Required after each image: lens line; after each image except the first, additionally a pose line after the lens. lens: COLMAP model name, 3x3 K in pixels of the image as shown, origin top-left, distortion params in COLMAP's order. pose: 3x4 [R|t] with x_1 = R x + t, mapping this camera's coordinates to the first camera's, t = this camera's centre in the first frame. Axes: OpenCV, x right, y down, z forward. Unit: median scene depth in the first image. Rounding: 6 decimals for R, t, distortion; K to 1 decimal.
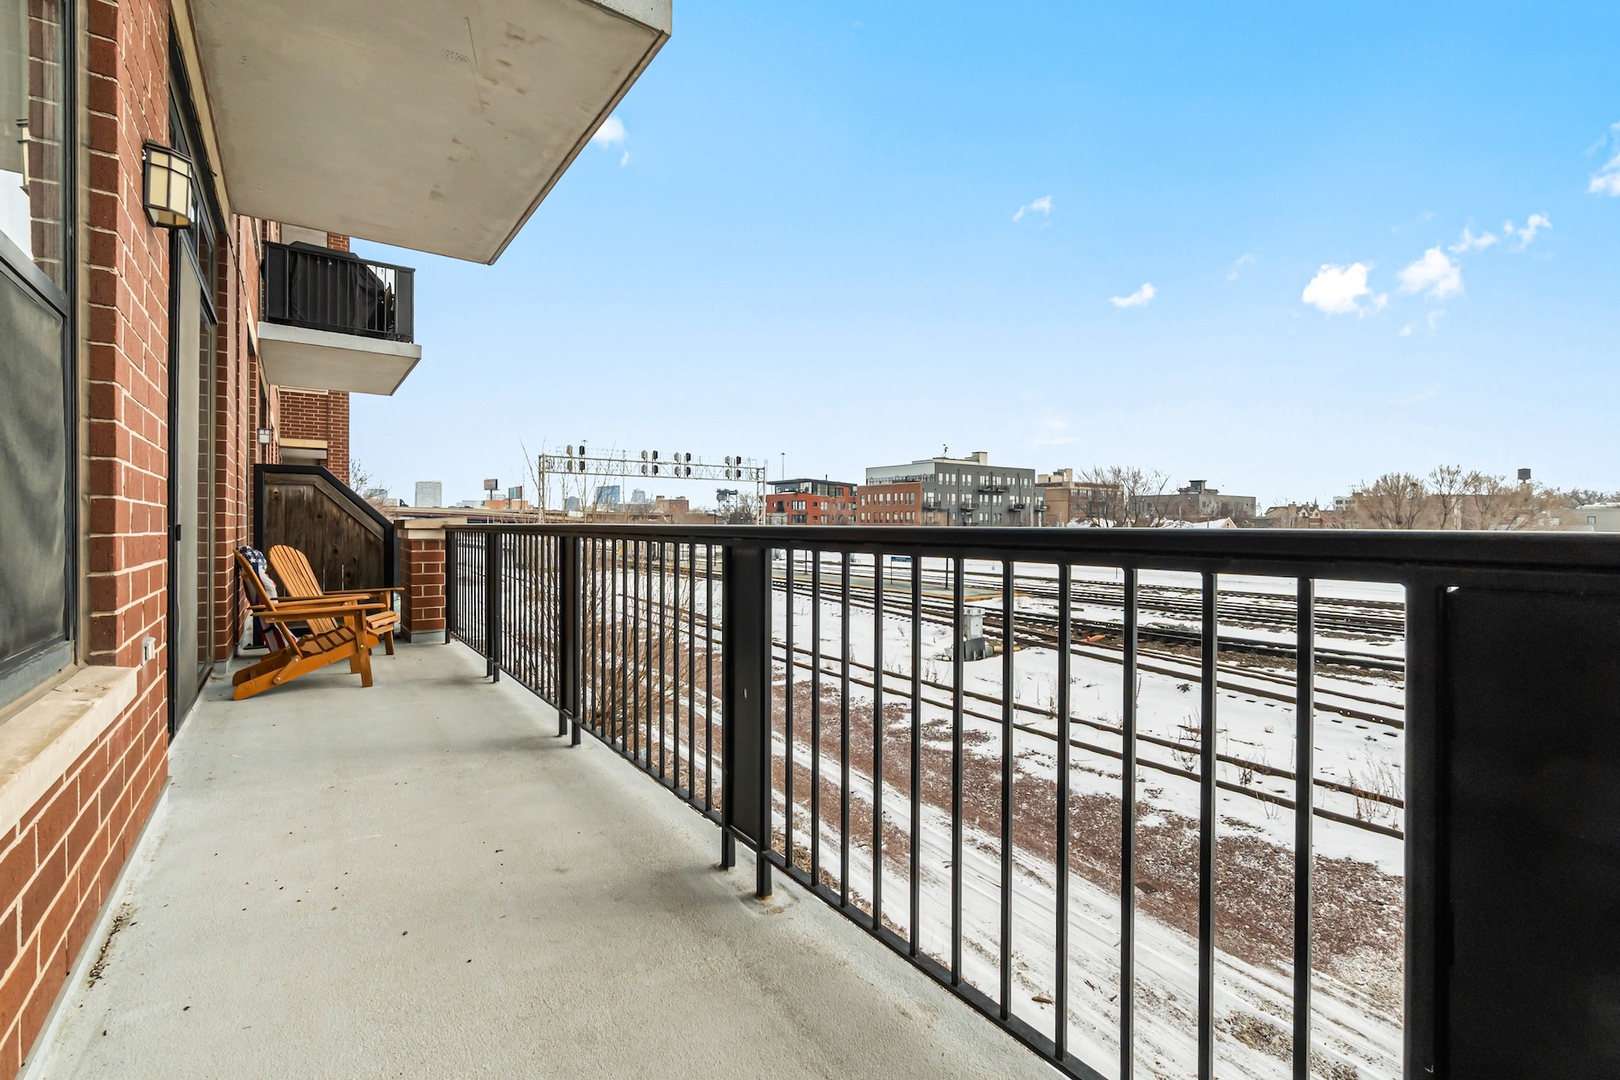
lens RADIAL K [[704.1, 0, 806.1], [0, 704.1, 525.5], [0, 0, 1]] dist [-0.000554, 0.000142]
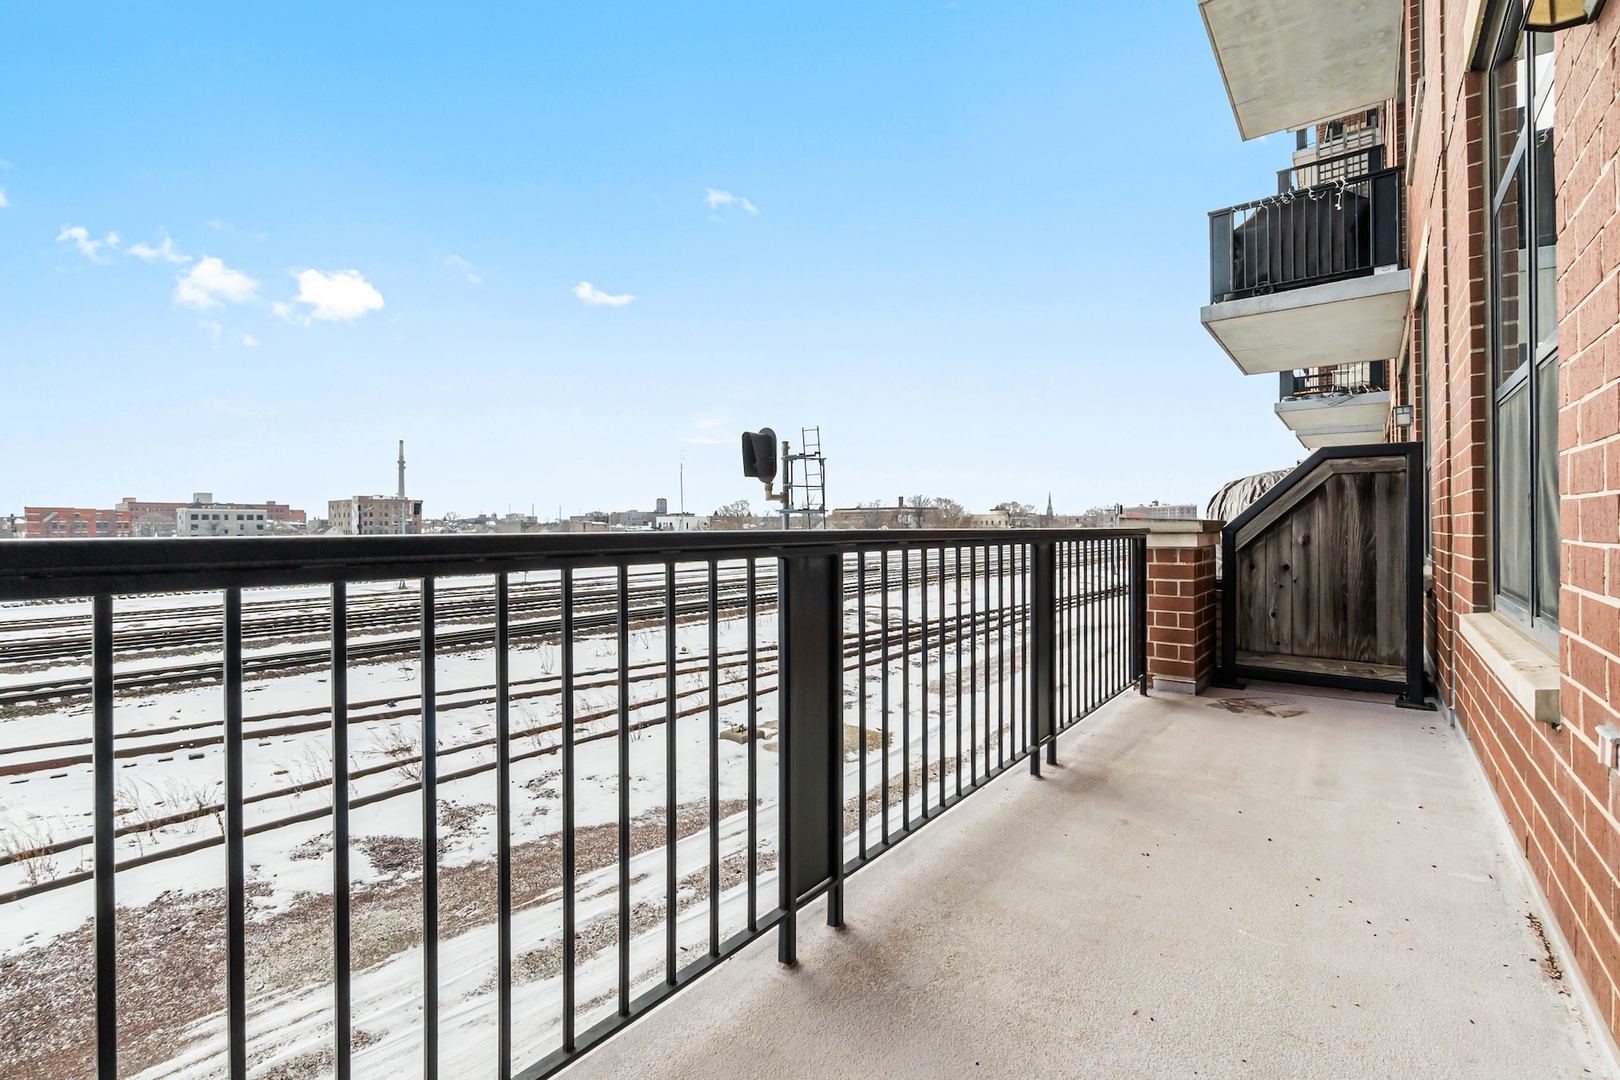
lens RADIAL K [[704.1, 0, 806.6], [0, 704.1, 540.9], [0, 0, 1]] dist [-0.000554, 0.000142]
pose [[-0.270948, -0.015982, 0.962461, -0.834227], [0.002132, 0.999850, 0.017203, -0.001738], [-0.962592, 0.006713, -0.270873, 1.144577]]
